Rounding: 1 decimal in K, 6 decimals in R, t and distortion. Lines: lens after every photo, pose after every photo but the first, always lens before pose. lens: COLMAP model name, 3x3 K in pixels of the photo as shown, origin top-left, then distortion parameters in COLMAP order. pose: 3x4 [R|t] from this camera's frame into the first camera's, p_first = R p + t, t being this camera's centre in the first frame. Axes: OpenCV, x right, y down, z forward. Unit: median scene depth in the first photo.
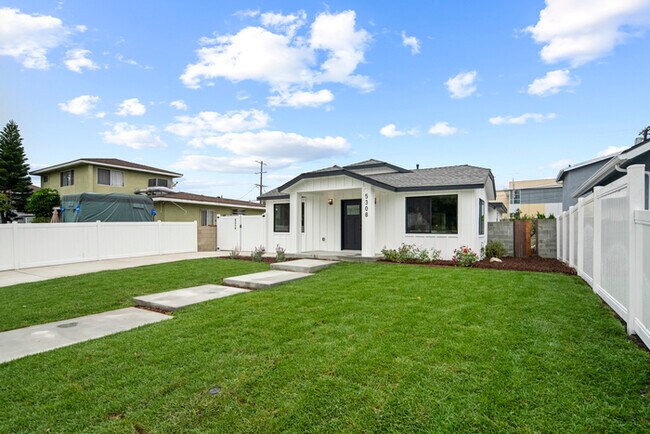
lens RADIAL K [[319.5, 0, 325.8], [0, 319.5, 231.7], [0, 0, 1]] dist [-0.000707, -0.000116]
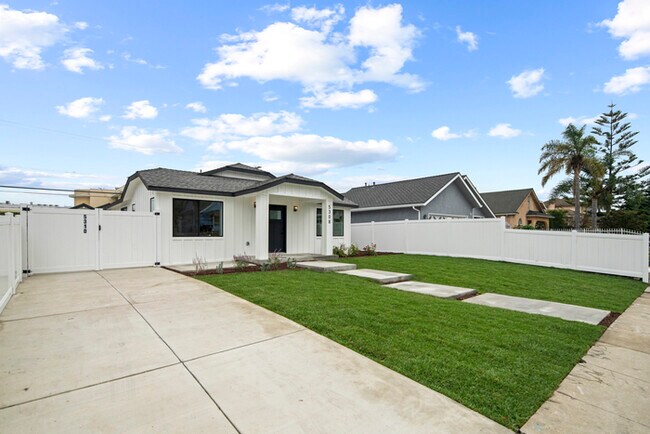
lens RADIAL K [[319.5, 0, 325.8], [0, 319.5, 231.7], [0, 0, 1]] dist [-0.000707, -0.000116]
pose [[0.285779, 0.001790, 0.958294, -0.905447], [0.003810, 0.999988, -0.003004, -0.008471], [-0.958288, 0.004510, 0.285768, 0.550131]]
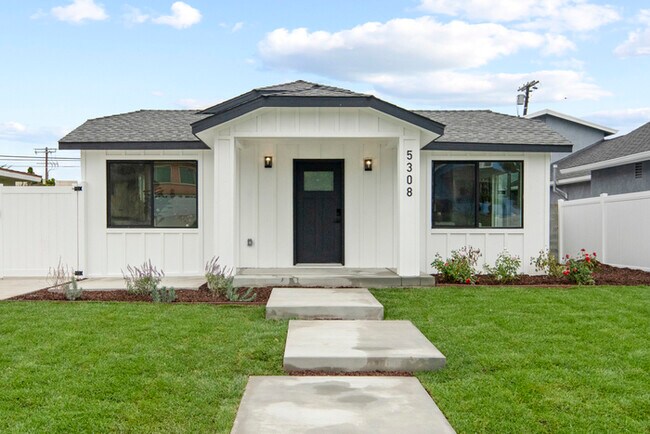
lens RADIAL K [[585.6, 0, 303.9], [0, 585.6, 233.8], [0, 0, 1]] dist [0.001094, 0.000547]
pose [[0.846695, -0.015780, 0.531845, -0.419855], [0.005827, 0.999775, 0.020387, -0.006392], [-0.532047, -0.014163, 0.846596, 0.261563]]
